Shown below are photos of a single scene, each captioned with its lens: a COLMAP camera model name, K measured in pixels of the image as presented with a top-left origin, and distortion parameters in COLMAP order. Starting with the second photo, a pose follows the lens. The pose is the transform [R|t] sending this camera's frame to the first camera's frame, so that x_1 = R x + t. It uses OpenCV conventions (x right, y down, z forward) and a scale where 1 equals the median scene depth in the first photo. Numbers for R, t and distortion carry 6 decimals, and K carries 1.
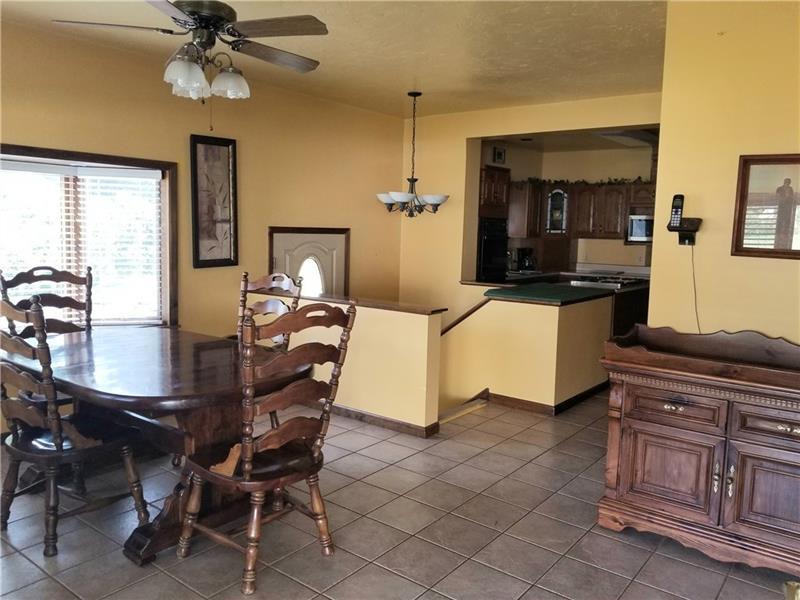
lens RADIAL K [[626.8, 0, 391.7], [0, 626.8, 294.9], [0, 0, 1]] dist [0.002356, -0.022008]
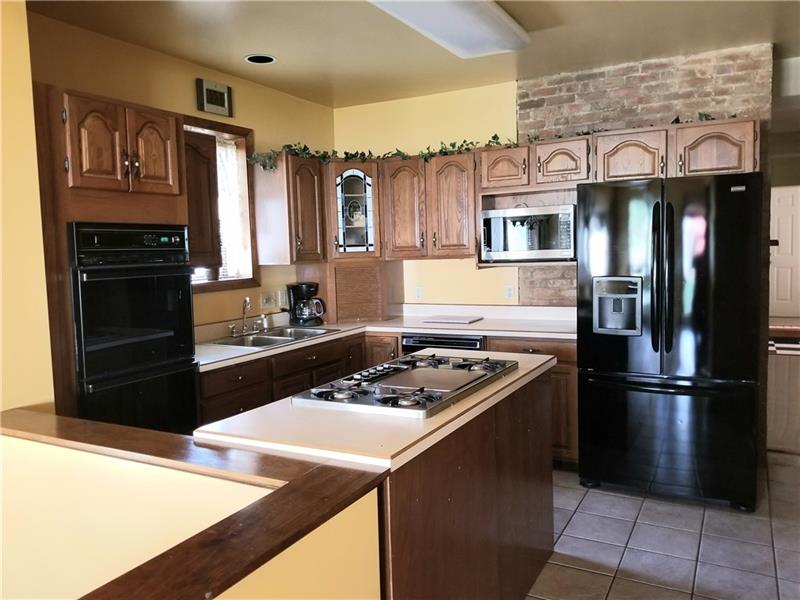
lens RADIAL K [[626.8, 0, 405.3], [0, 626.8, 300.7], [0, 0, 1]] dist [0.002356, -0.022008]
pose [[0.983926, -0.062746, 0.167187, 0.214663], [0.066826, 0.997586, -0.018885, -0.045773], [-0.165599, 0.029754, 0.985744, 0.478533]]
